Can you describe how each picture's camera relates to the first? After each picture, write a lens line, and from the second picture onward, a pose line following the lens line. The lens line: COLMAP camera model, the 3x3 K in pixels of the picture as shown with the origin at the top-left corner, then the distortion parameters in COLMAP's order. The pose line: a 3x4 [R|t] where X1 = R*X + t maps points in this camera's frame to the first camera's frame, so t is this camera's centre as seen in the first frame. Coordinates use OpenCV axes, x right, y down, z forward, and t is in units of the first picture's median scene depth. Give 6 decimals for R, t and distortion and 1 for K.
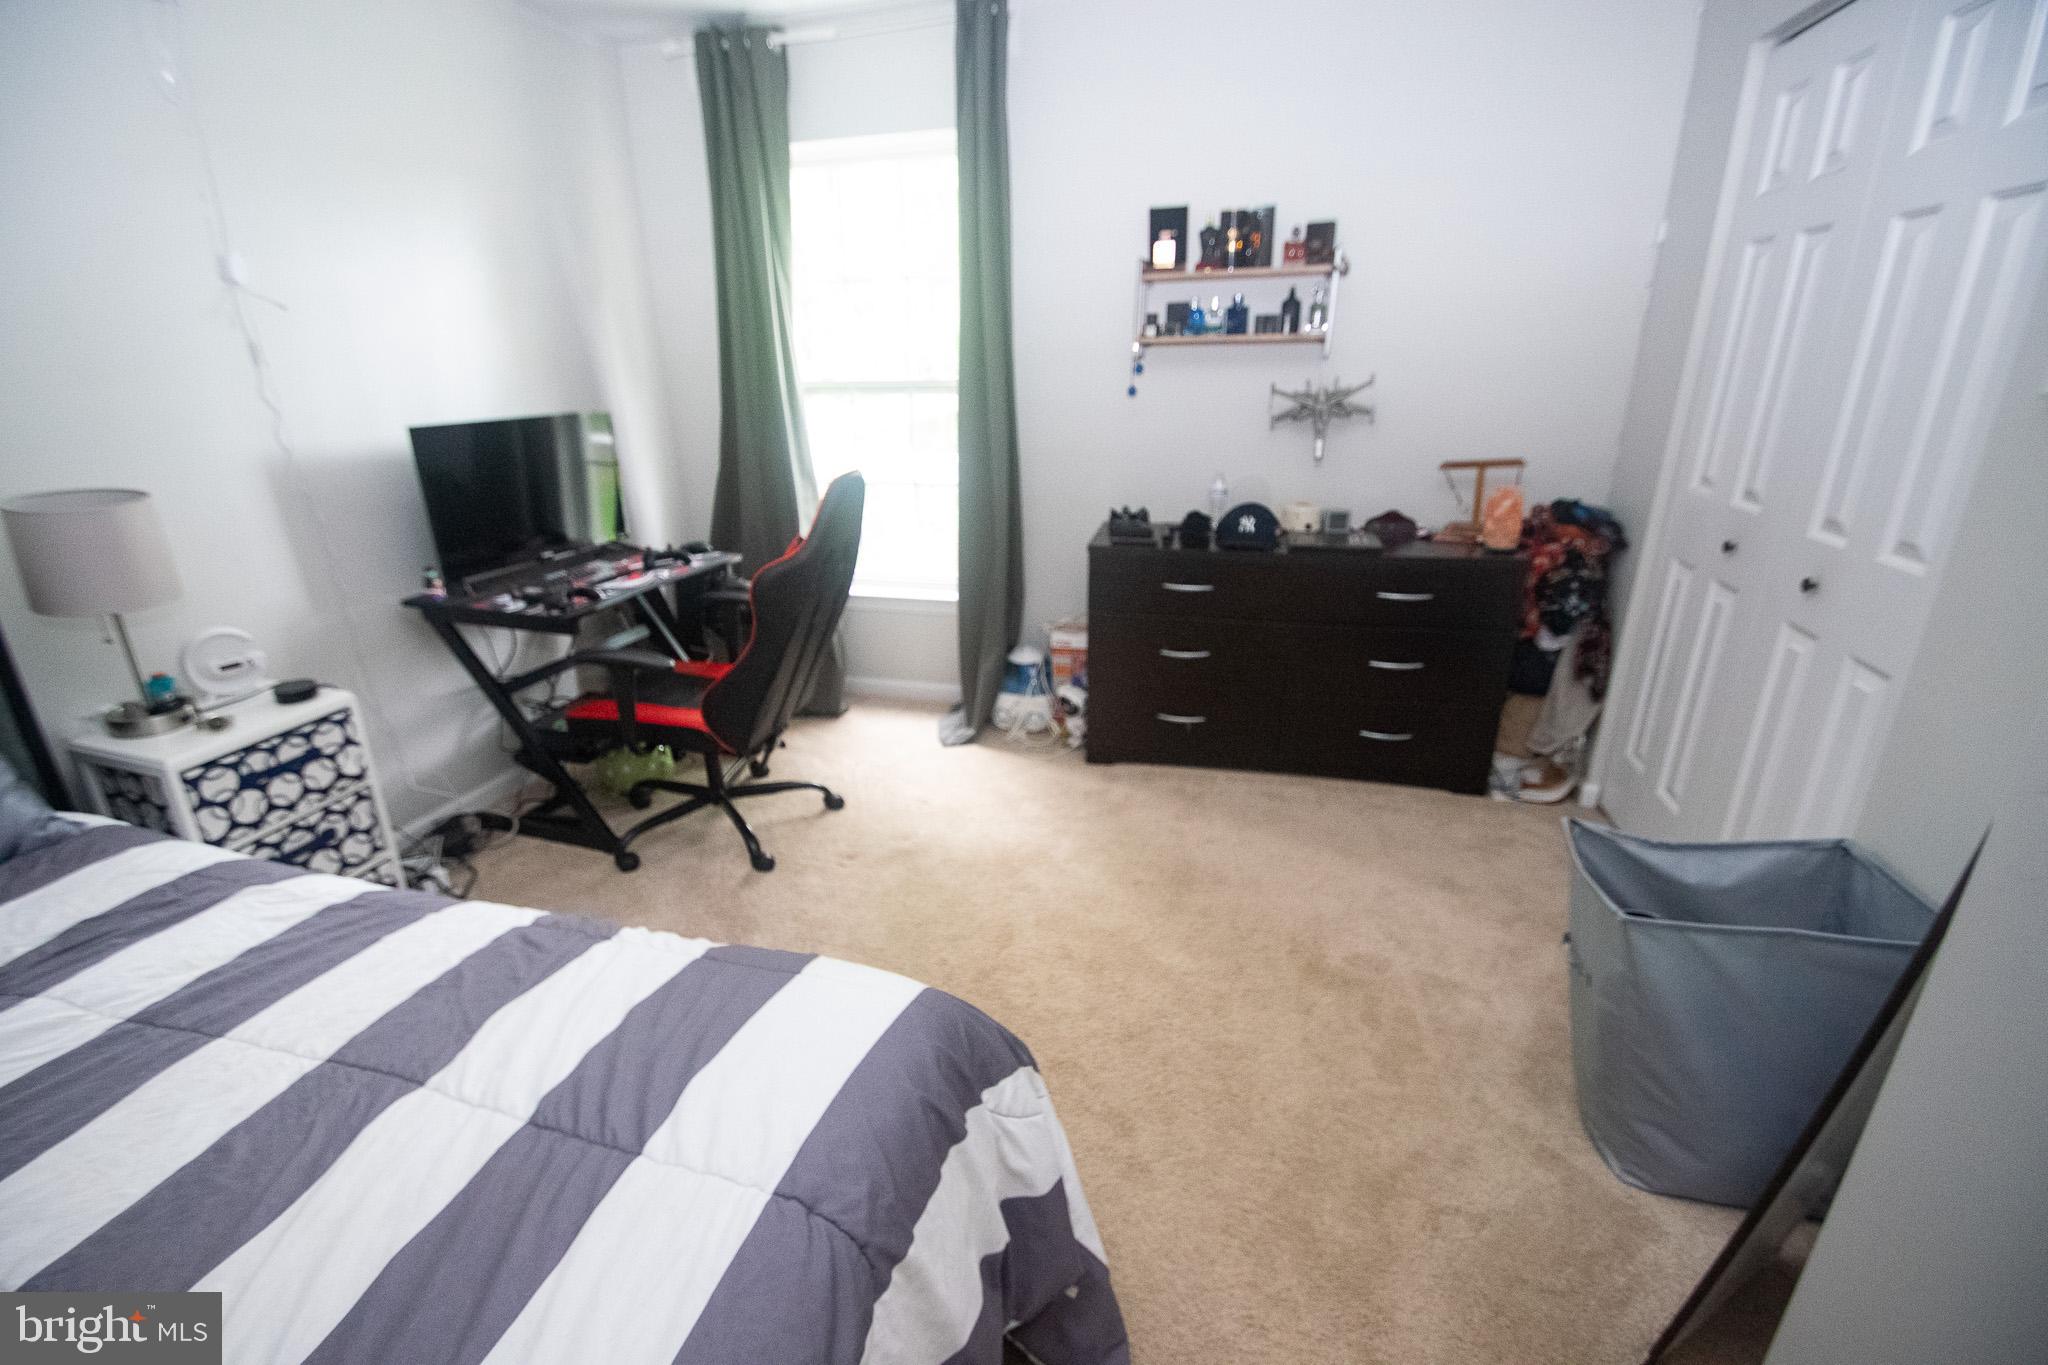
lens RADIAL K [[916.3, 0, 1027.1], [0, 916.3, 690.1], [0, 0, 1]] dist [0.022495, -0.018349]
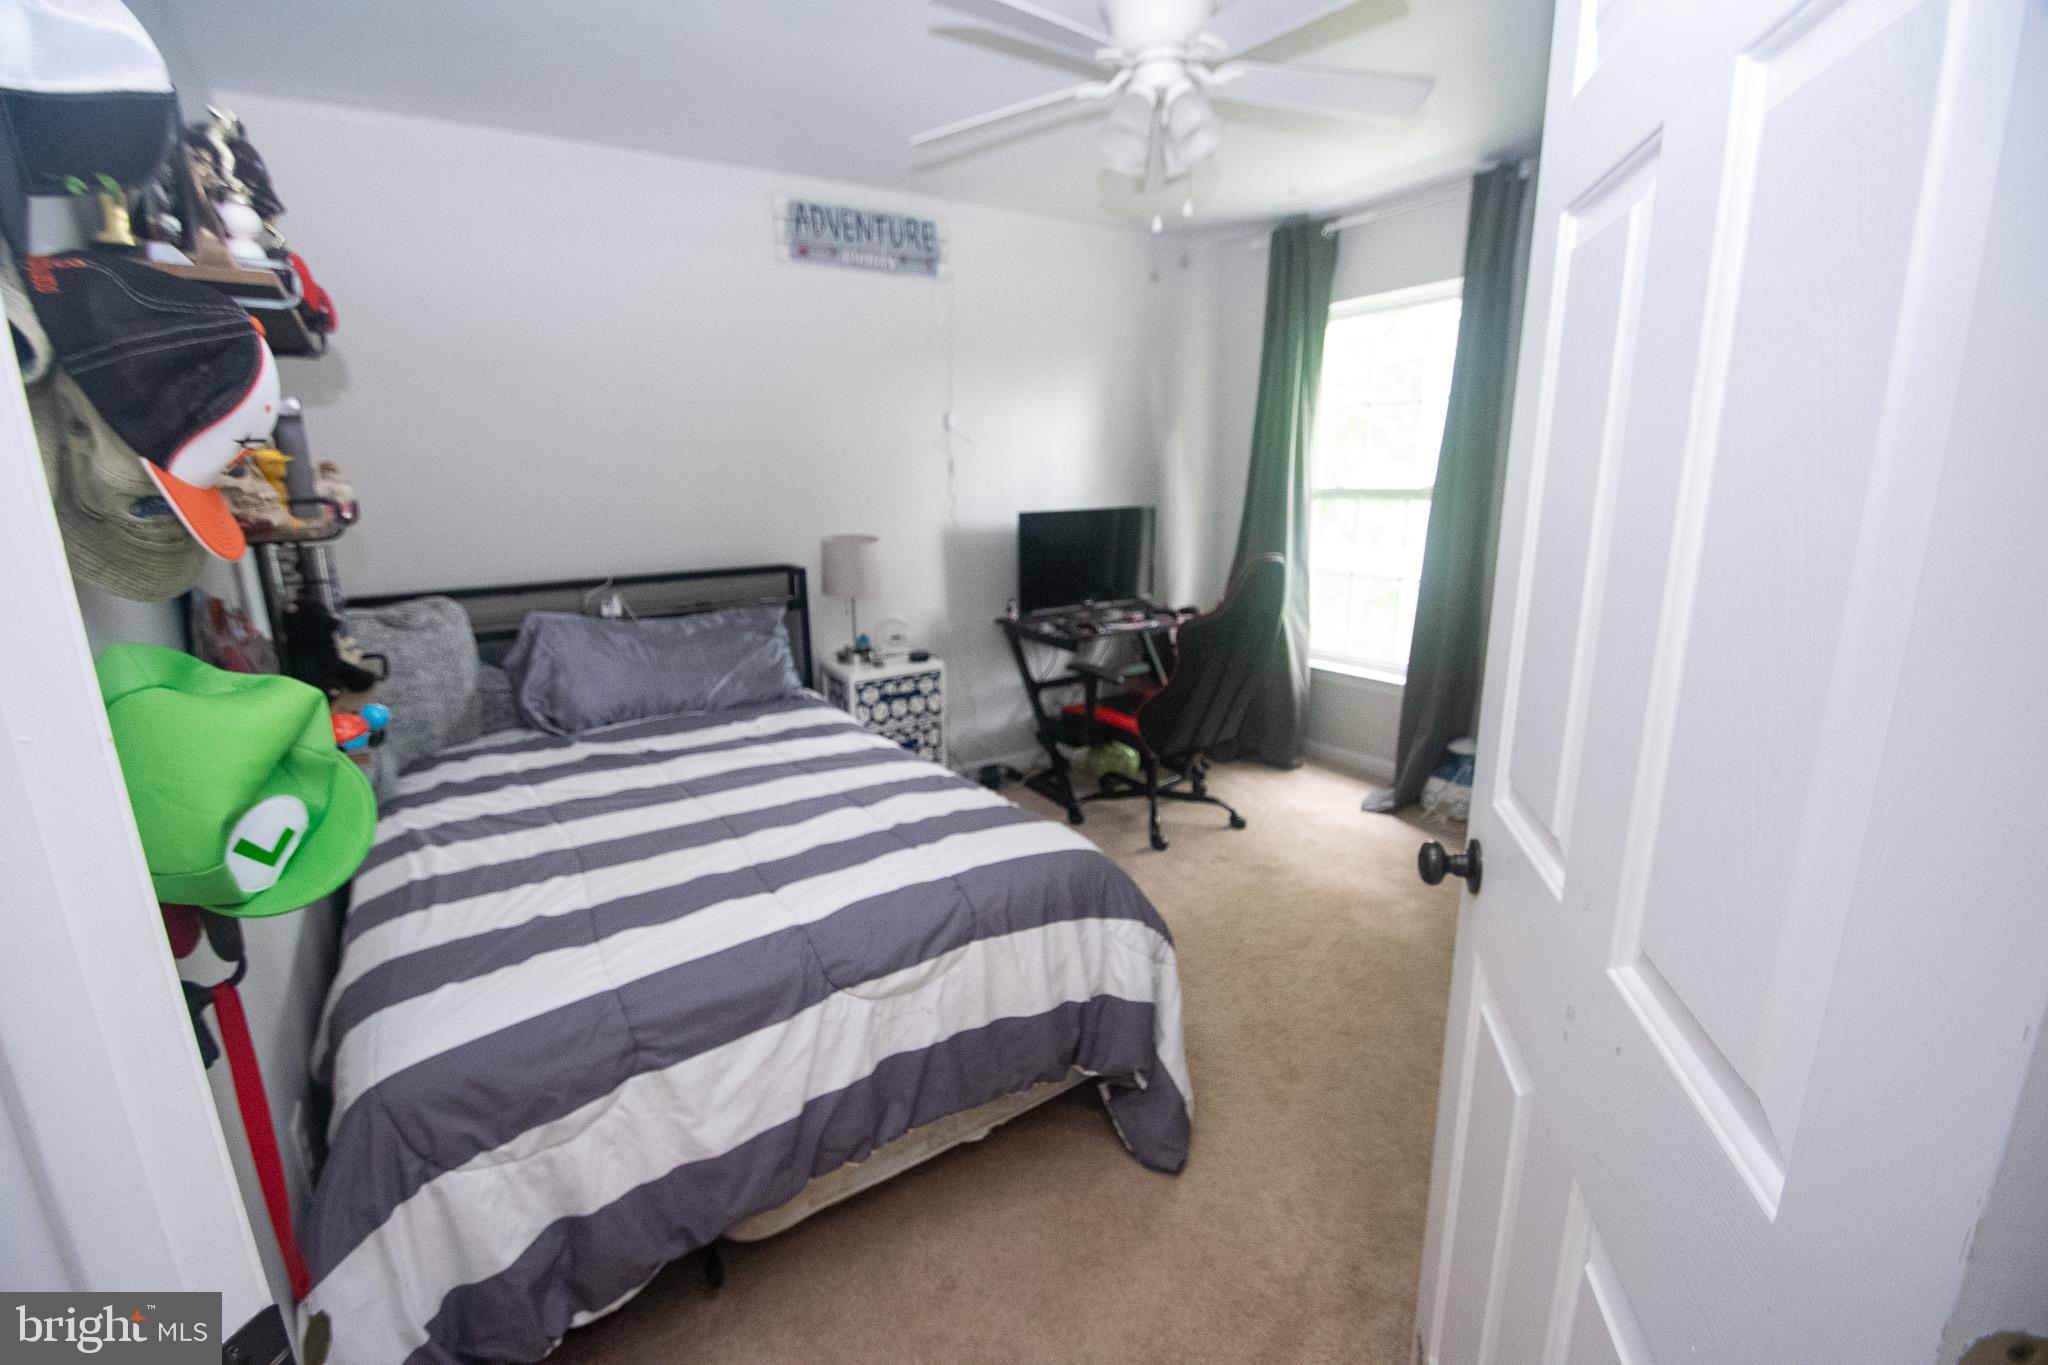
lens RADIAL K [[927.5, 0, 1016.3], [0, 927.5, 698.2], [0, 0, 1]] dist [-0.003586, -0.008472]
pose [[0.762787, 0.154236, -0.627986, 0.362799], [-0.219811, 0.975155, -0.027492, 0.069025], [0.608144, 0.159008, 0.777739, -0.183829]]
